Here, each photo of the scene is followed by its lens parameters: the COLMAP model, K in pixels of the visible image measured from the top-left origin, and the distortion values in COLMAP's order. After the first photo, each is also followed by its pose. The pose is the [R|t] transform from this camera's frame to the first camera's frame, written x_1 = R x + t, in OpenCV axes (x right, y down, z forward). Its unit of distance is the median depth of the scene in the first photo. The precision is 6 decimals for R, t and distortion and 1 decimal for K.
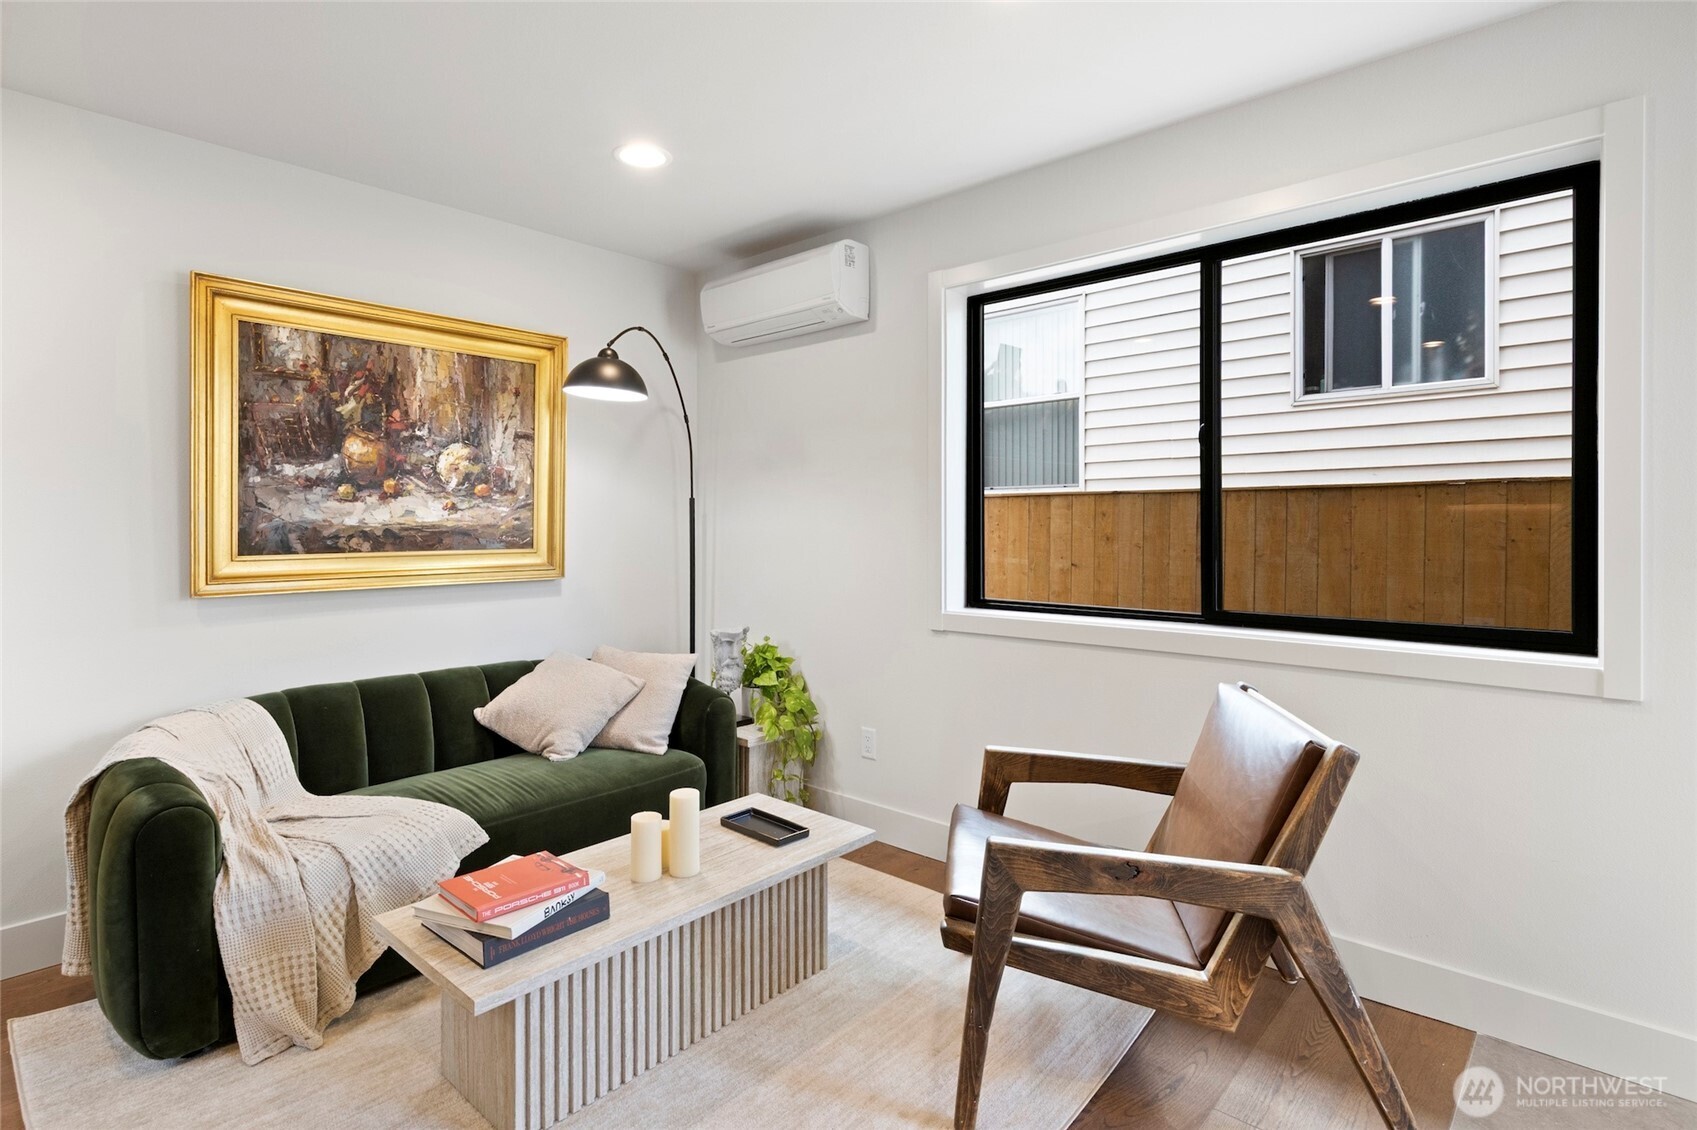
lens RADIAL K [[860.0, 0, 851.2], [0, 860.0, 526.1], [0, 0, 1]] dist [0.002403, 0.000175]
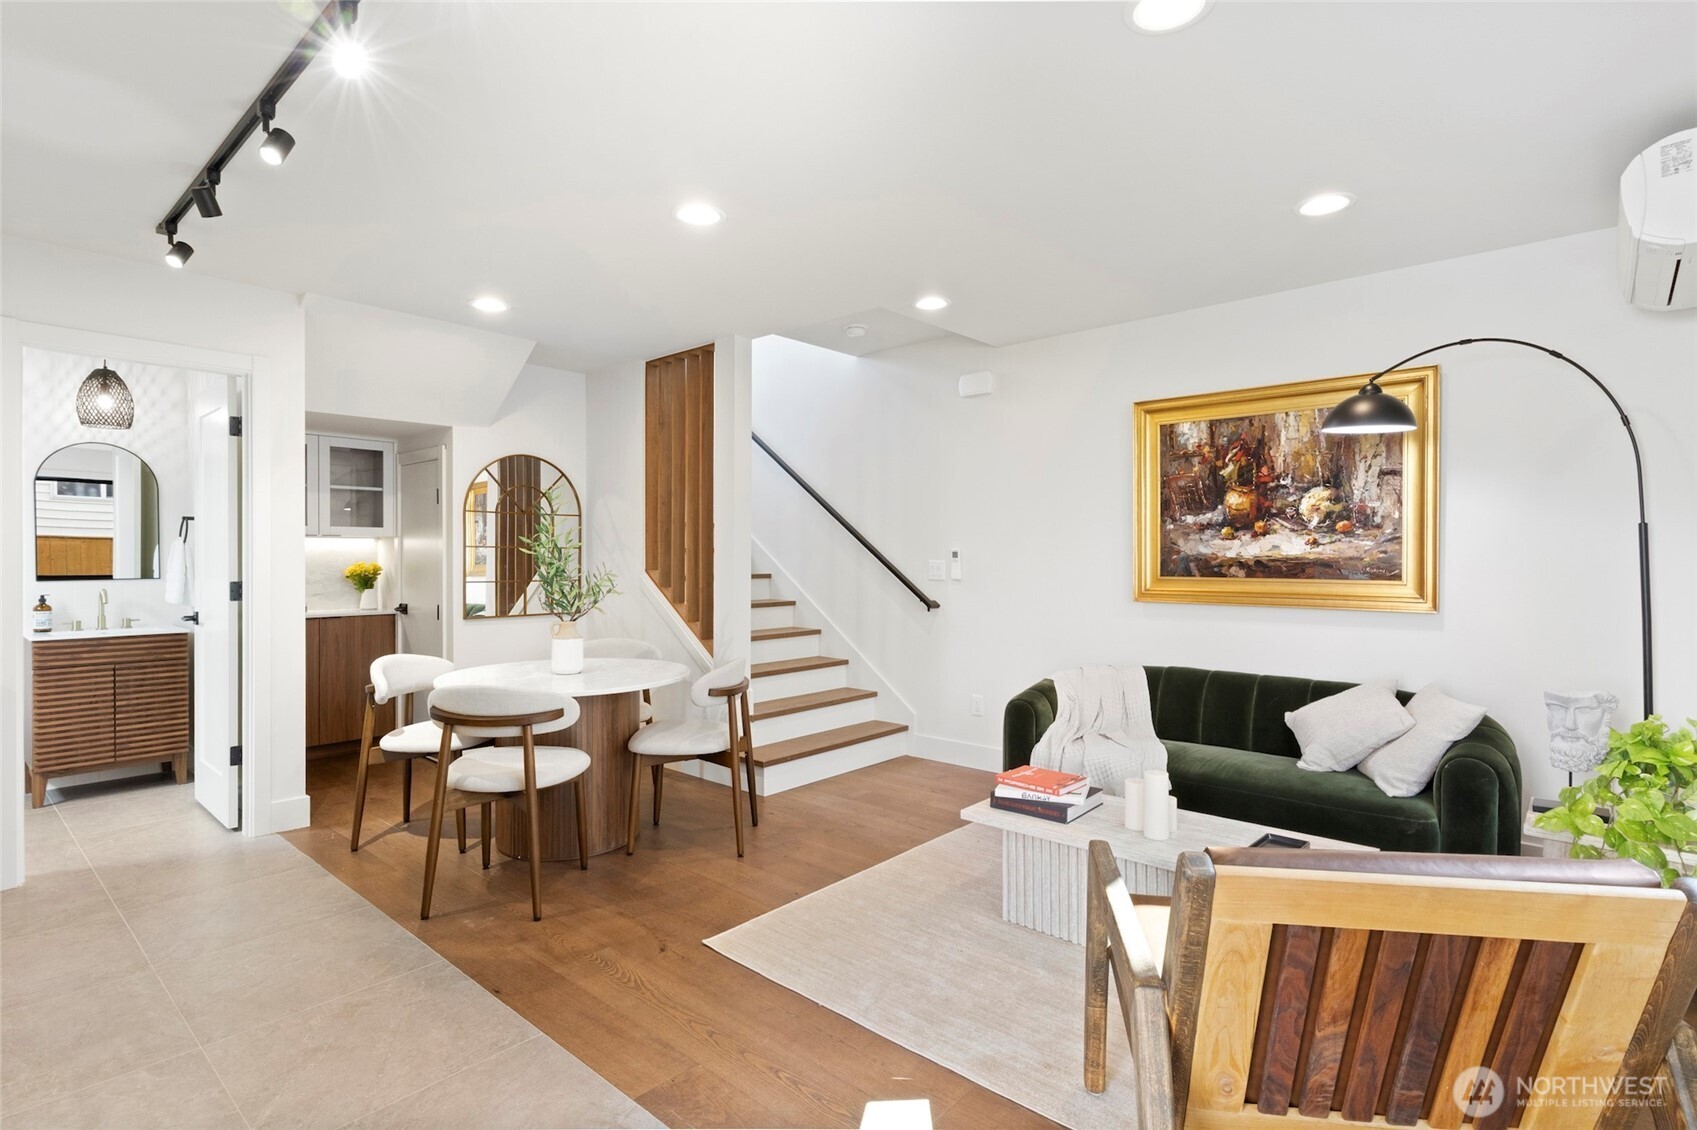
lens RADIAL K [[831.7, 0, 848.5], [0, 831.7, 565.0], [0, 0, 1]] dist [0.011770, 0.000100]
pose [[0.001410, 0.013253, -0.999911, 0.705755], [-0.004096, 0.999904, 0.013248, -0.003499], [0.999991, 0.004077, 0.001464, 0.385469]]
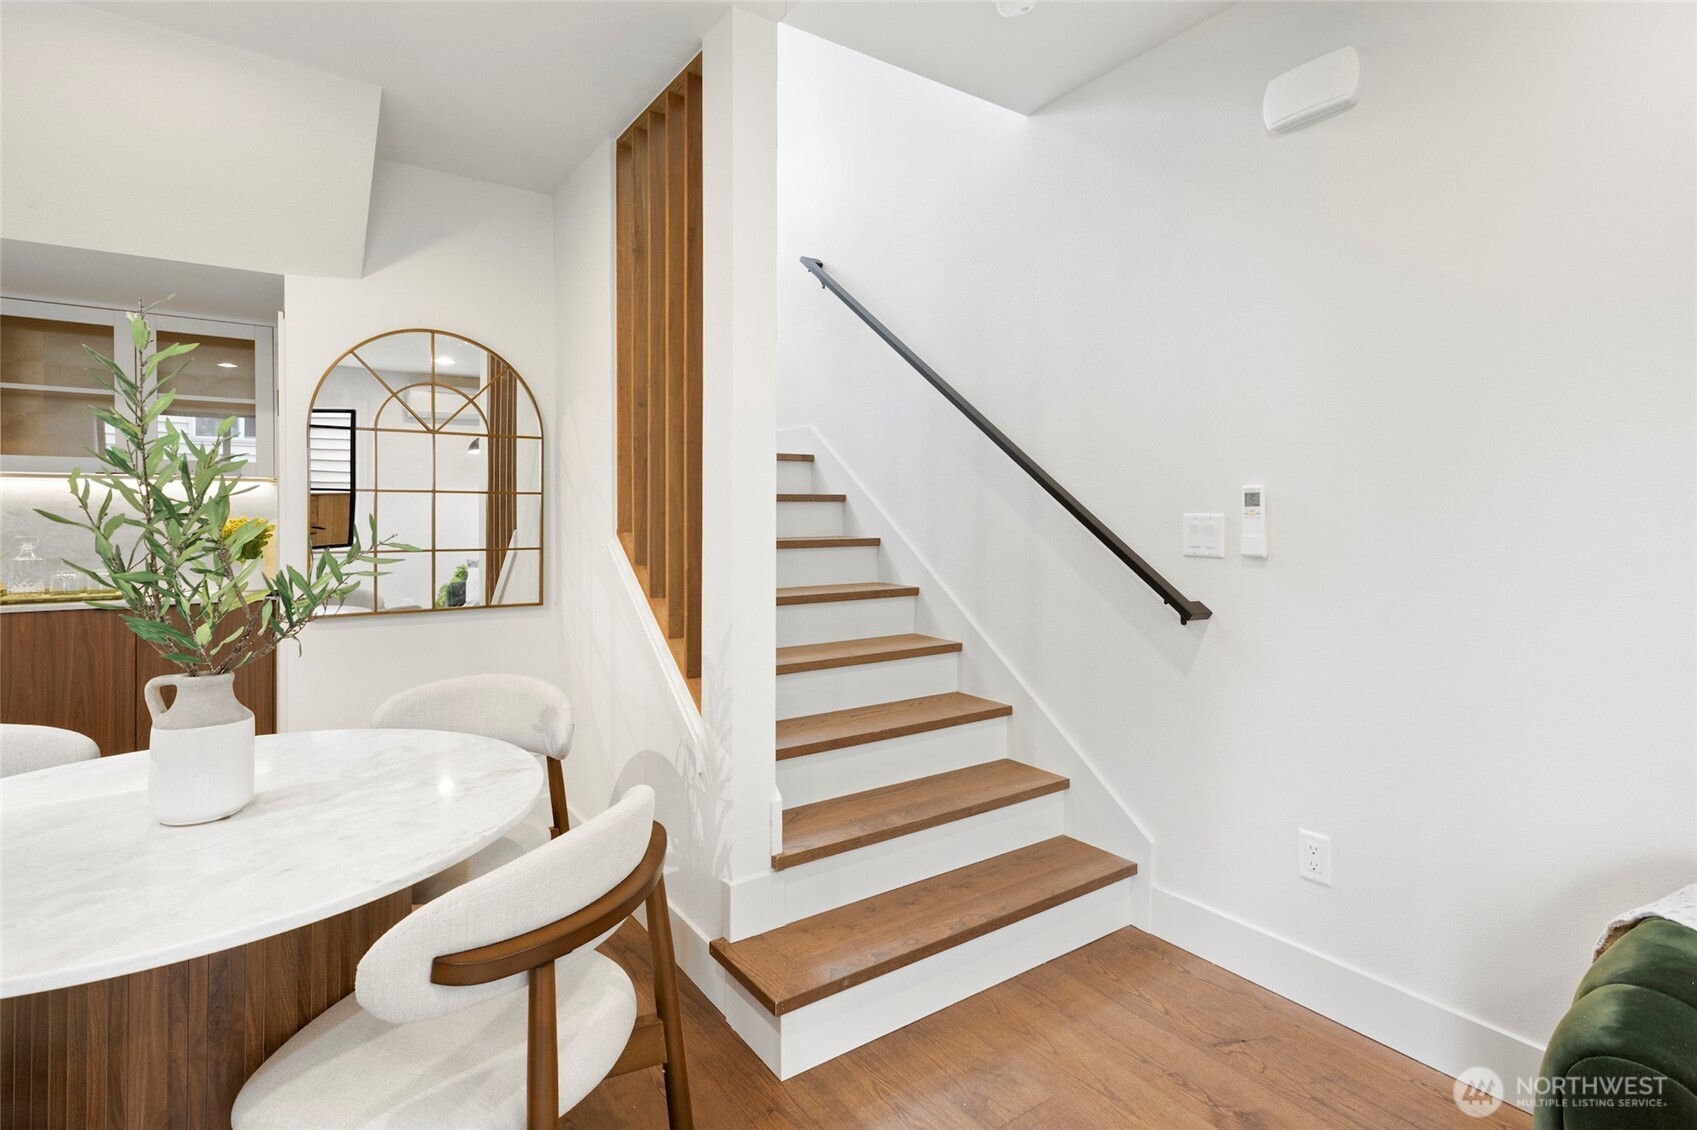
lens RADIAL K [[845.2, 0, 852.1], [0, 845.2, 516.6], [0, 0, 1]] dist [0.012136, -0.000011]
pose [[-0.224486, 0.004094, -0.974469, -0.133099], [-0.002556, 0.999985, 0.004790, 0.008970], [0.974474, 0.003566, -0.224473, 0.426693]]
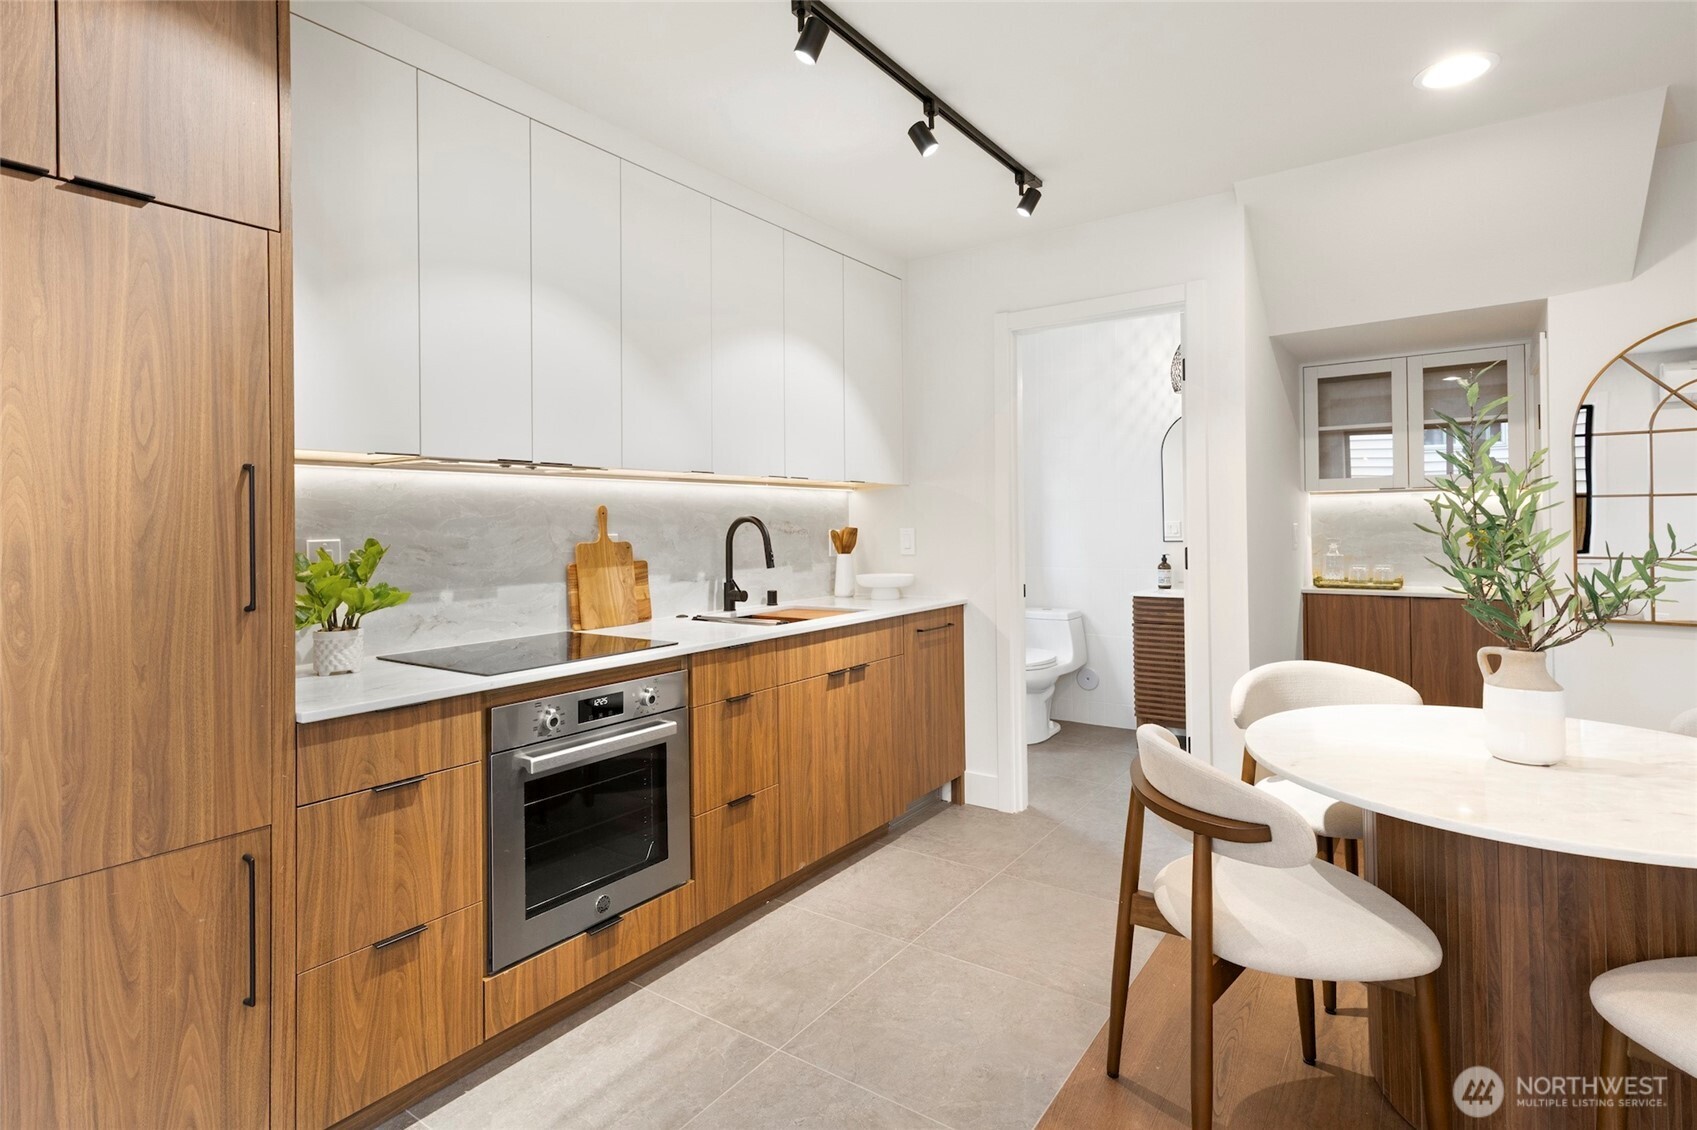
lens RADIAL K [[845.2, 0, 852.1], [0, 845.2, 516.6], [0, 0, 1]] dist [0.012136, -0.000011]
pose [[-0.993371, 0.013464, -0.114164, 0.024930], [0.014041, 0.999892, -0.004250, 0.000255], [0.114095, -0.005825, -0.993453, 0.511238]]
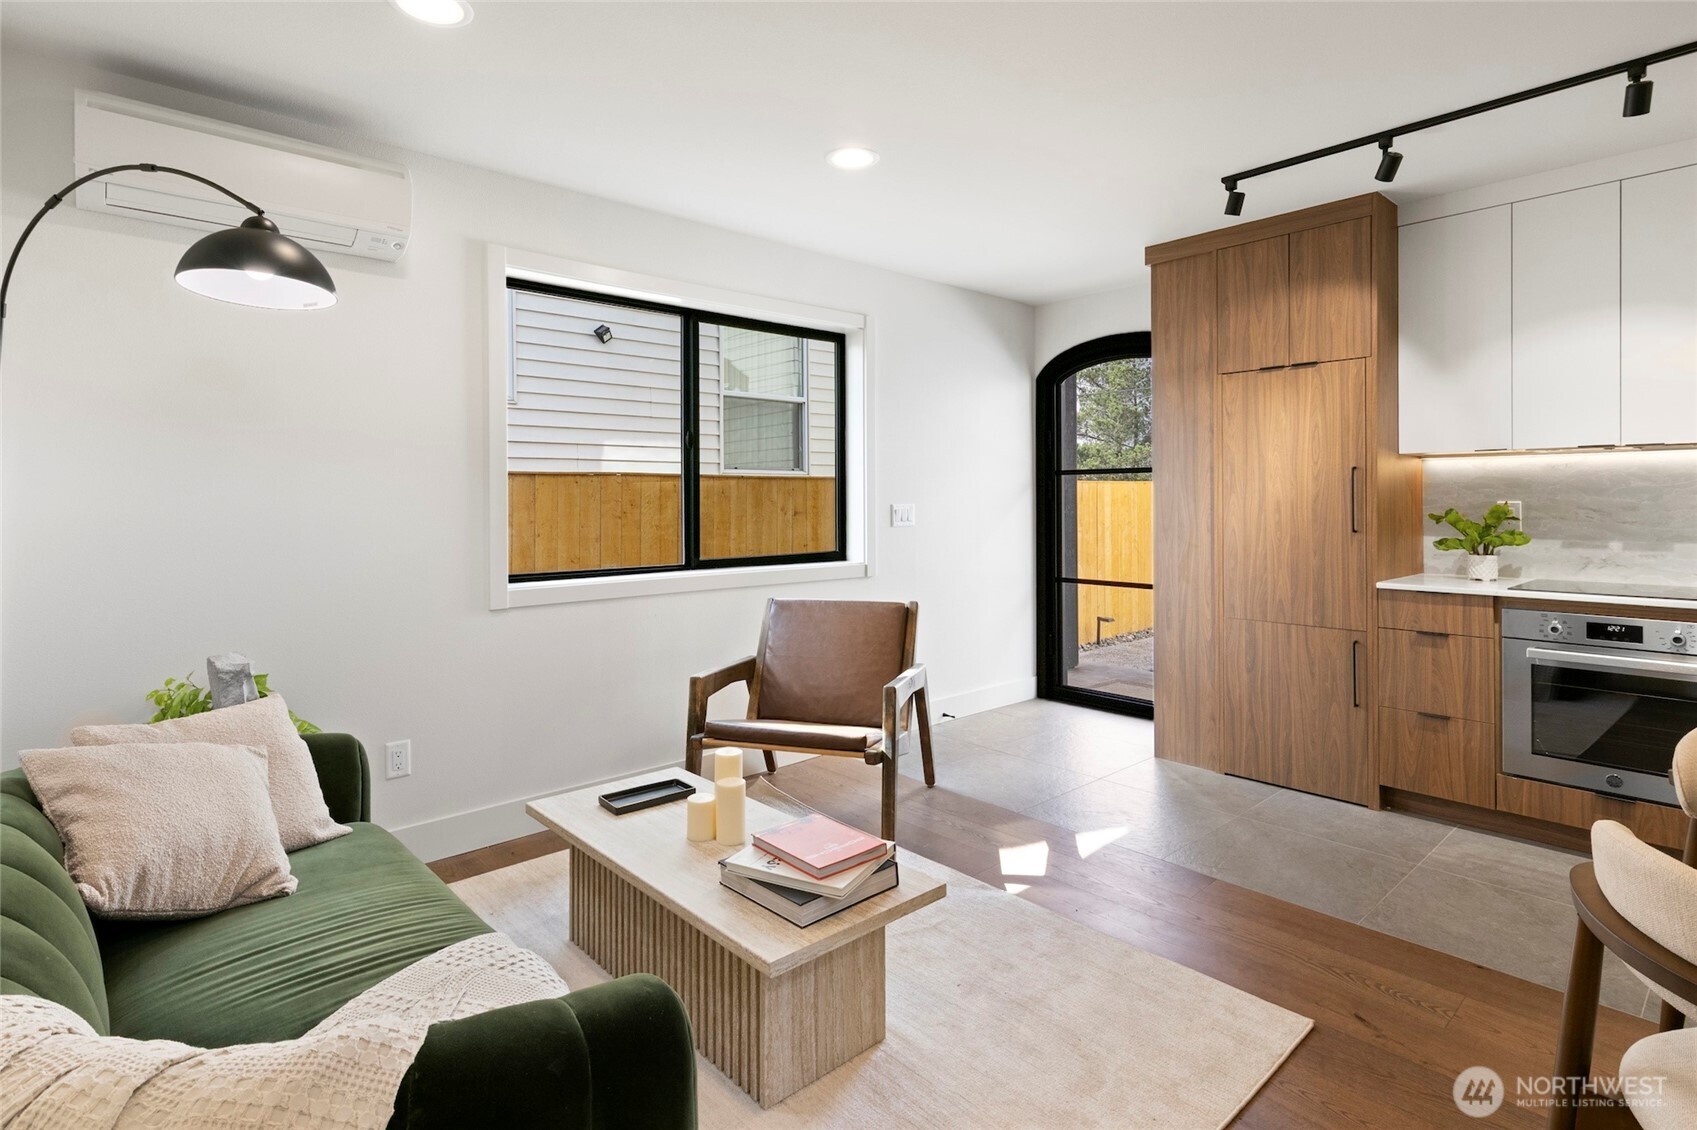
lens RADIAL K [[844.3, 0, 845.2], [0, 844.3, 503.6], [0, 0, 1]] dist [0.002164, -0.000052]
pose [[0.103097, -0.000488, 0.994671, -0.847500], [0.008575, 0.999963, -0.000398, 0.005568], [-0.994634, 0.008570, 0.103098, 0.524647]]
